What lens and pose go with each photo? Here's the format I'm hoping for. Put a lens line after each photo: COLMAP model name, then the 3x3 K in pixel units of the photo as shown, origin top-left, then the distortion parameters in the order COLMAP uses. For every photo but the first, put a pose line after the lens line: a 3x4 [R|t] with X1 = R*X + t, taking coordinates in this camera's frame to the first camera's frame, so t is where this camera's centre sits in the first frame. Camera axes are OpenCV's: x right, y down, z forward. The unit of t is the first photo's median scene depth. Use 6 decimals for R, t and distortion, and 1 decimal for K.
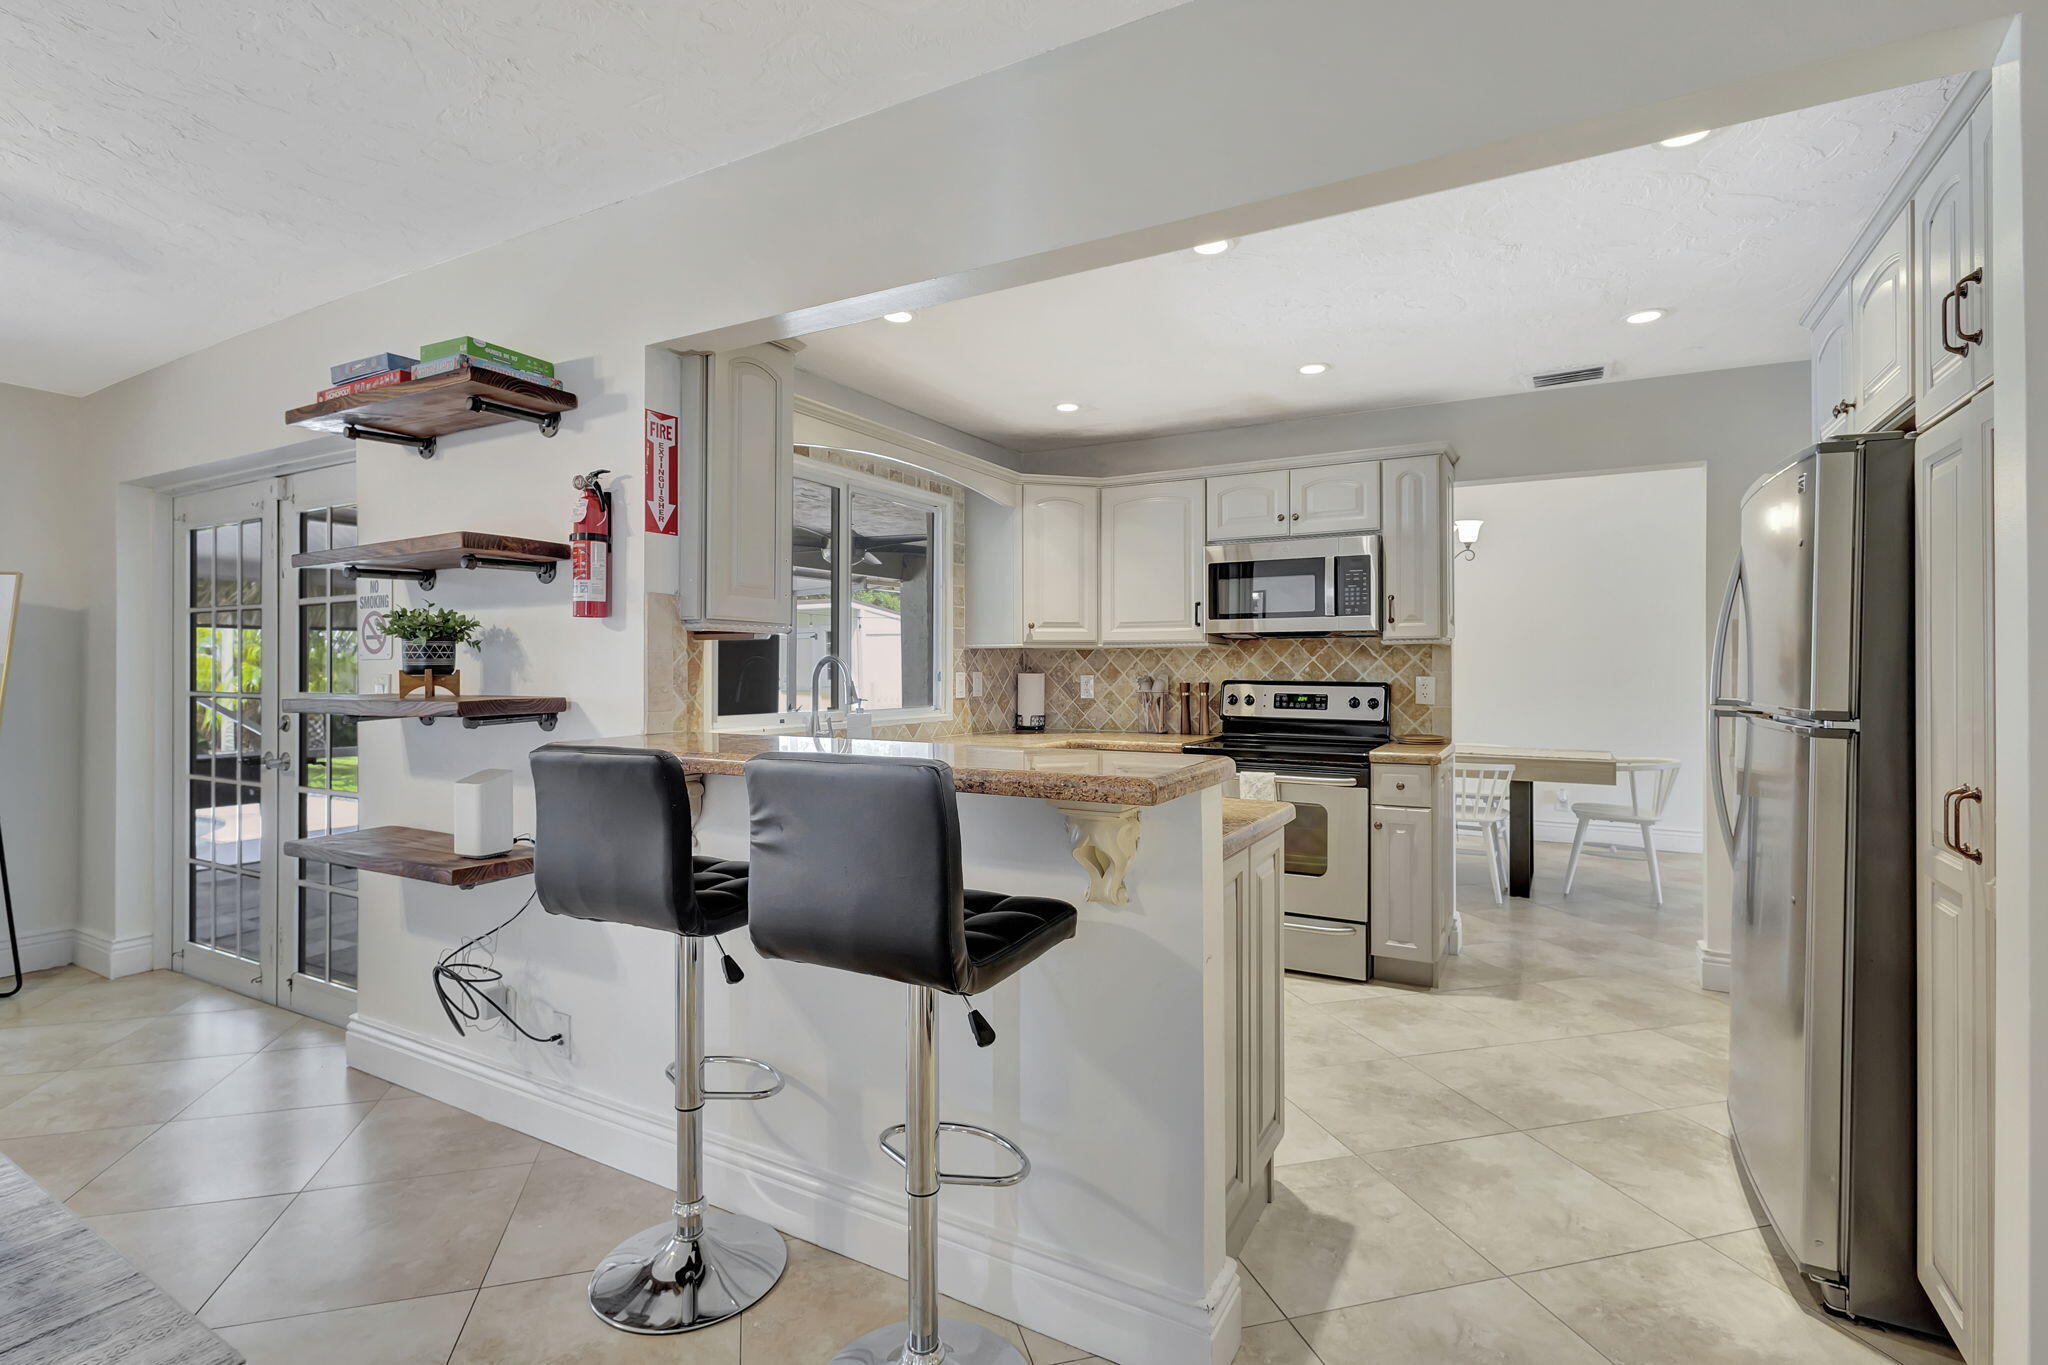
lens RADIAL K [[937.4, 0, 1021.3], [0, 937.4, 671.2], [0, 0, 1]] dist [0.007757, -0.001844]
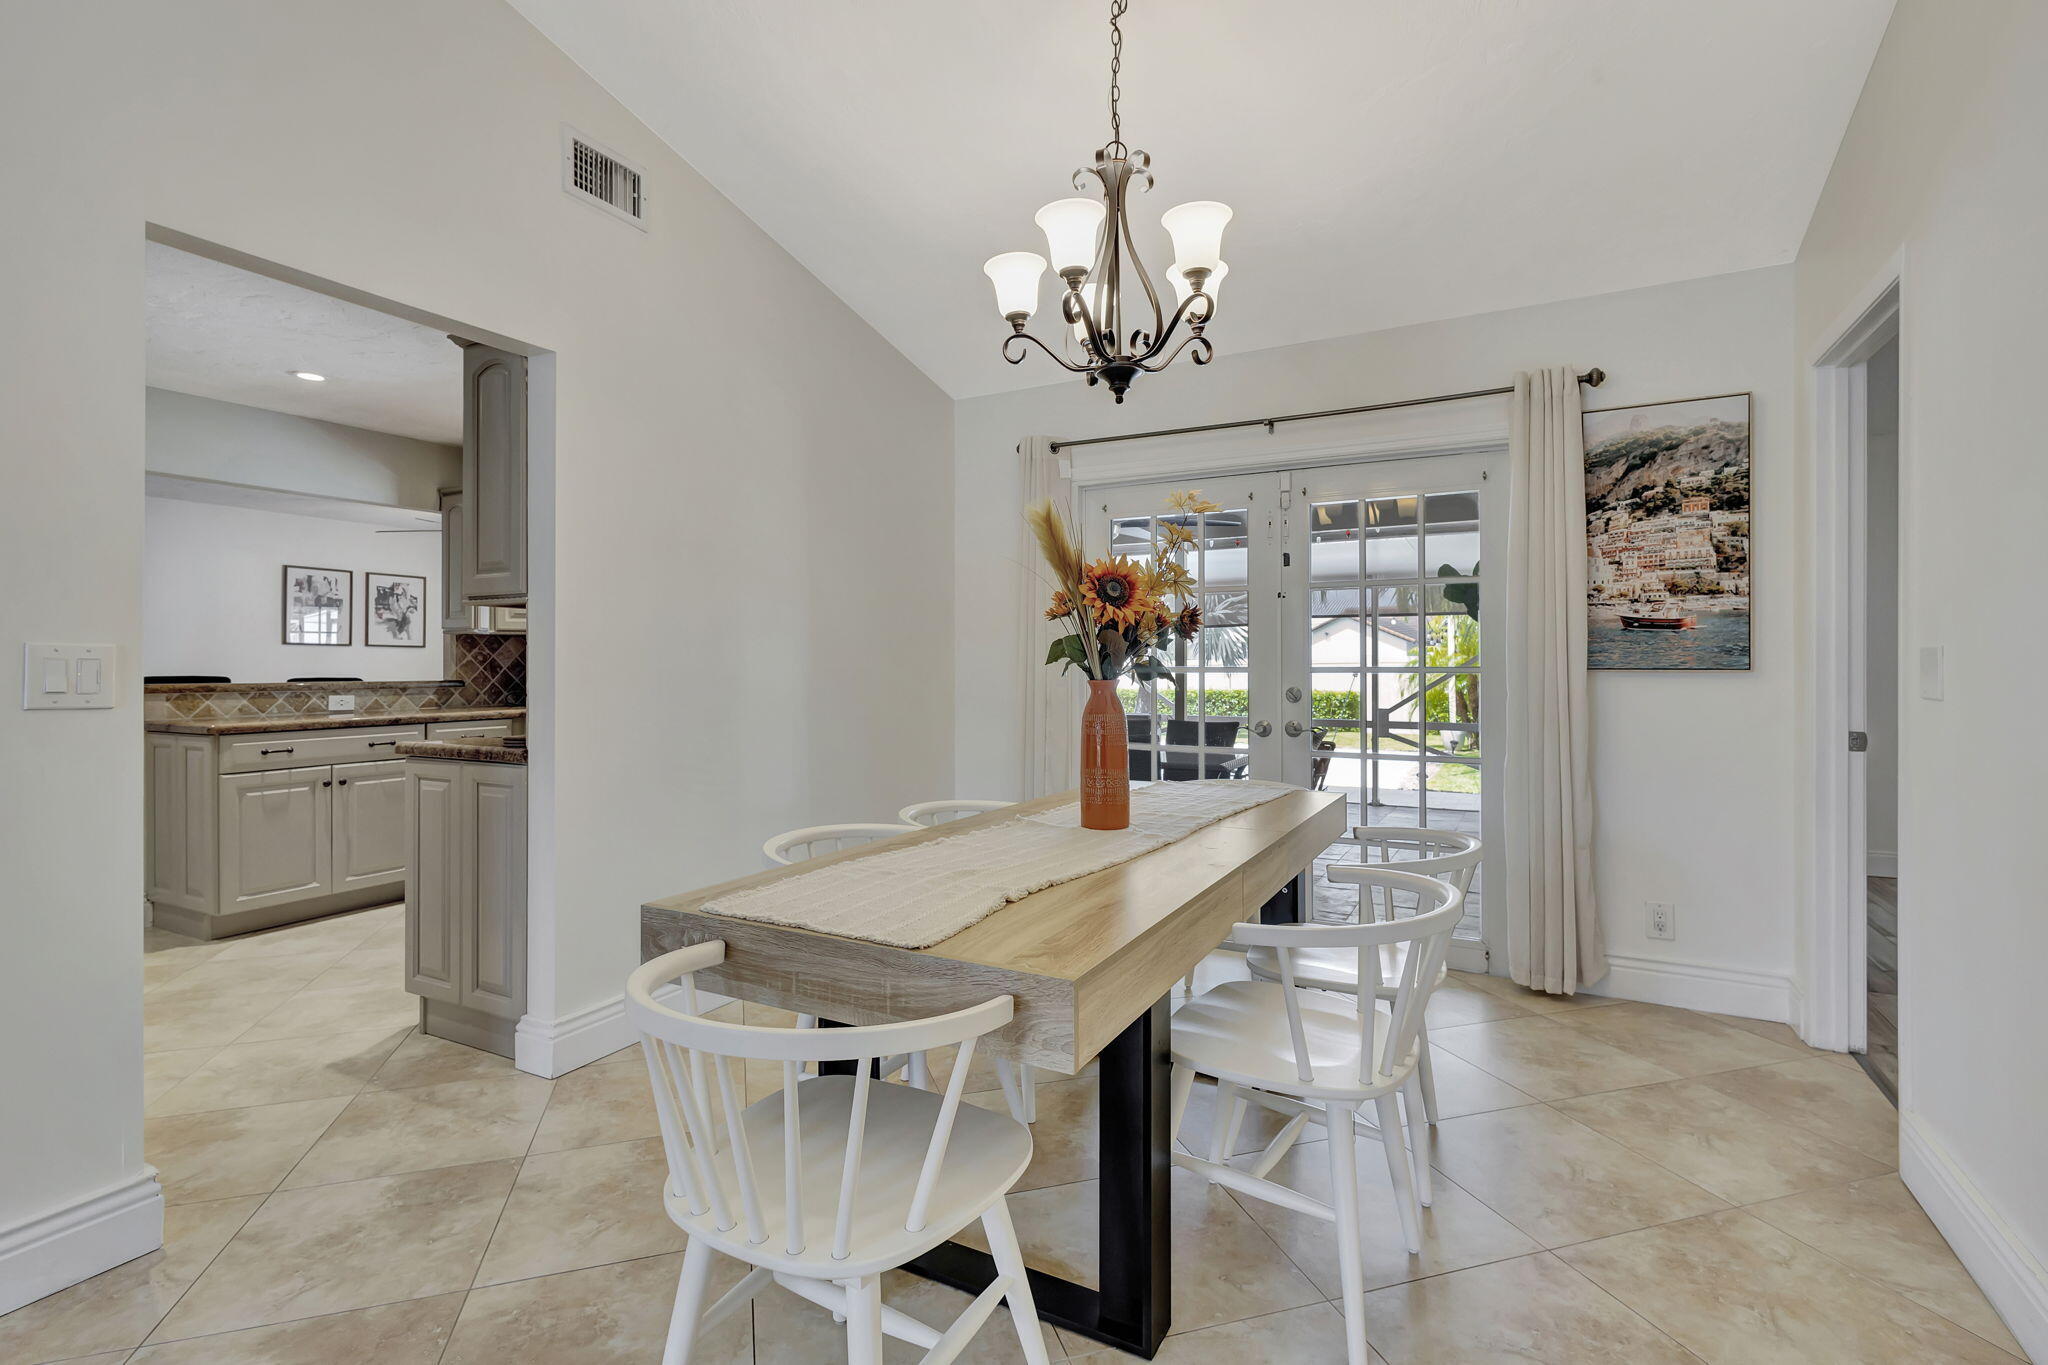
lens RADIAL K [[937.4, 0, 1024.1], [0, 937.4, 660.0], [0, 0, 1]] dist [0.007757, -0.001844]
pose [[0.042044, -0.003354, -0.999110, 1.078342], [-0.000461, 0.999994, -0.003376, 0.013838], [0.999116, 0.000602, 0.042042, 1.253224]]
